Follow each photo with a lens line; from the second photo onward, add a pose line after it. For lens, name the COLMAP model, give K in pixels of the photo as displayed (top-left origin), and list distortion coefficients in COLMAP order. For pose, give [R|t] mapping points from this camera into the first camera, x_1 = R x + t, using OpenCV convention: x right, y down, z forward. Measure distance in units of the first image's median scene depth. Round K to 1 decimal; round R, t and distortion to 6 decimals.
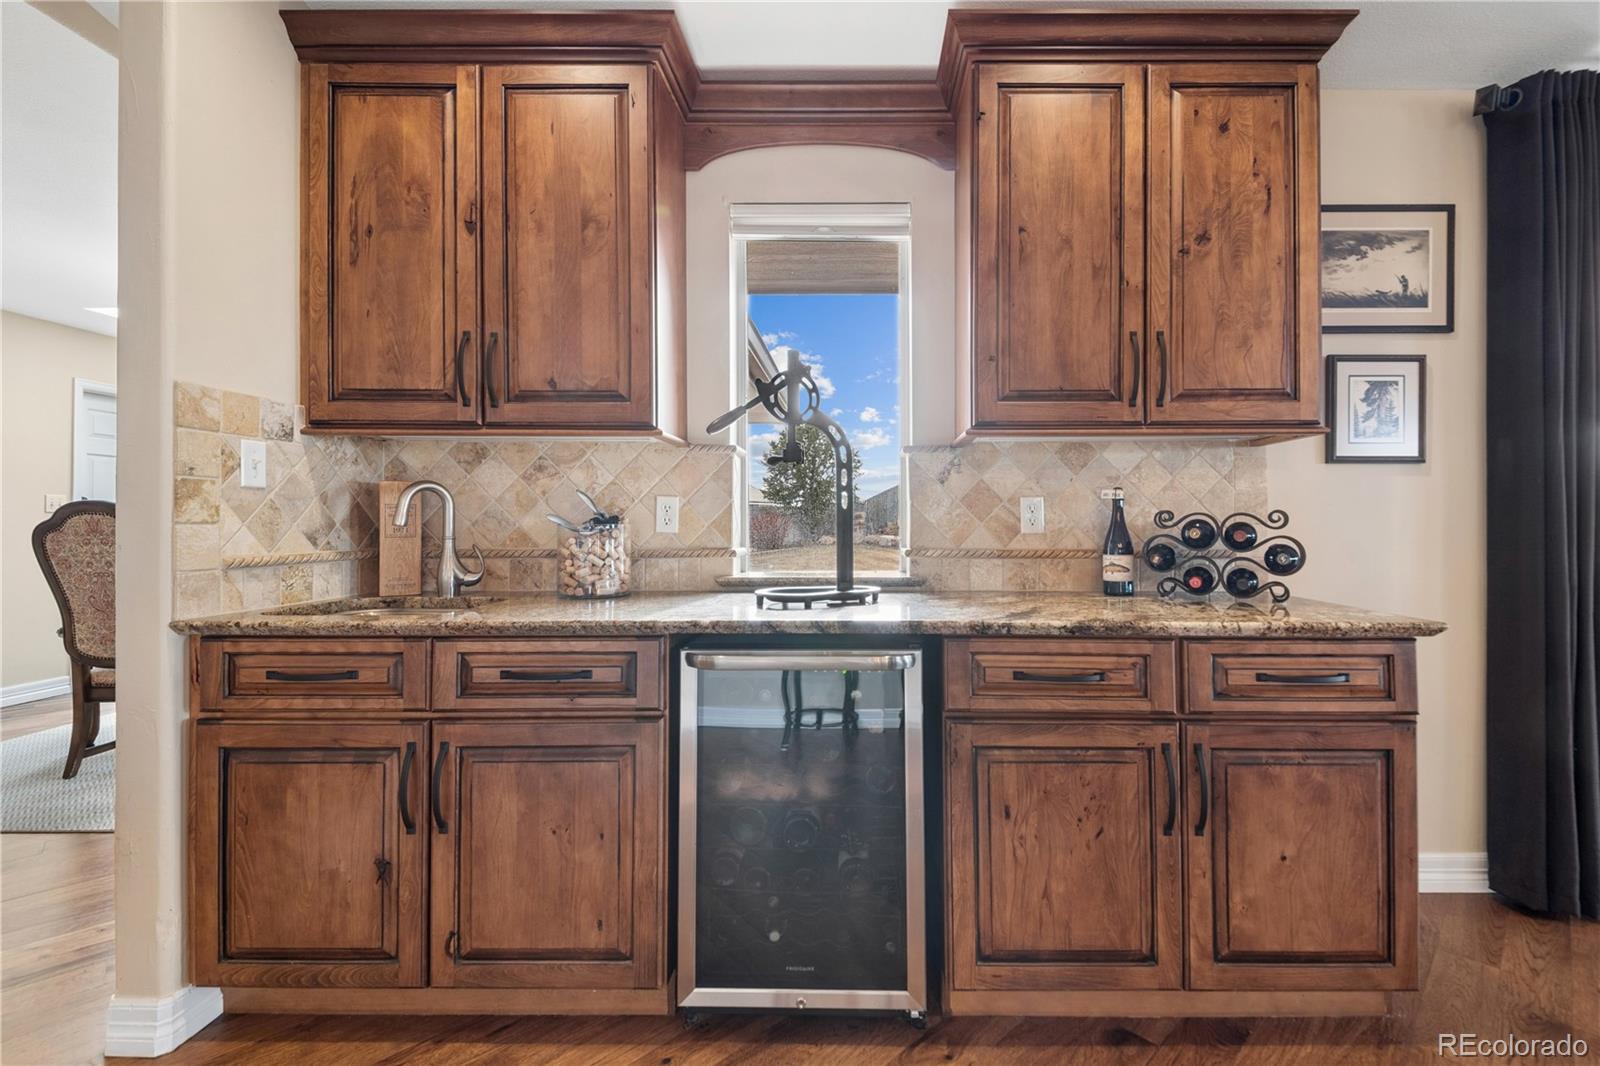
lens RADIAL K [[698.9, 0, 861.9], [0, 698.9, 516.9], [0, 0, 1]] dist [0.000146, -0.001400]
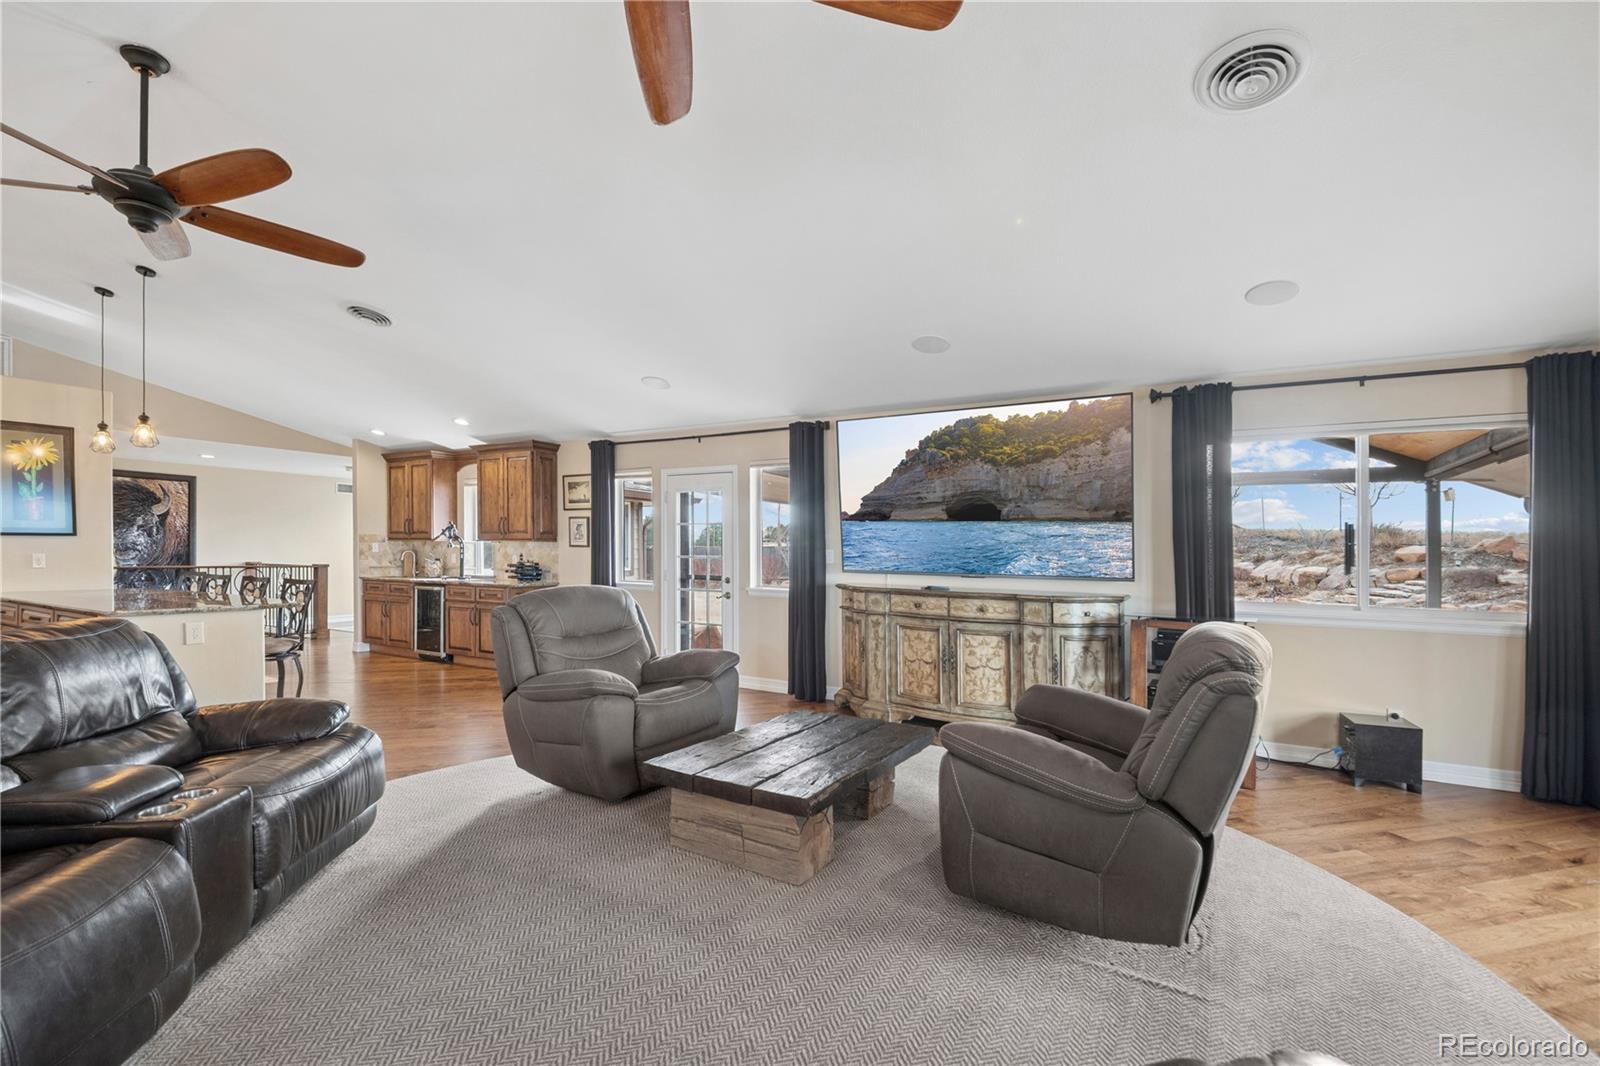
lens RADIAL K [[713.0, 0, 790.4], [0, 713.0, 560.0], [0, 0, 1]] dist [0.005252, -0.006196]
pose [[0.860750, 0.014883, -0.508811, 4.032919], [-0.008546, 0.999854, 0.014788, -0.083247], [0.508957, -0.008380, 0.860751, -1.782569]]
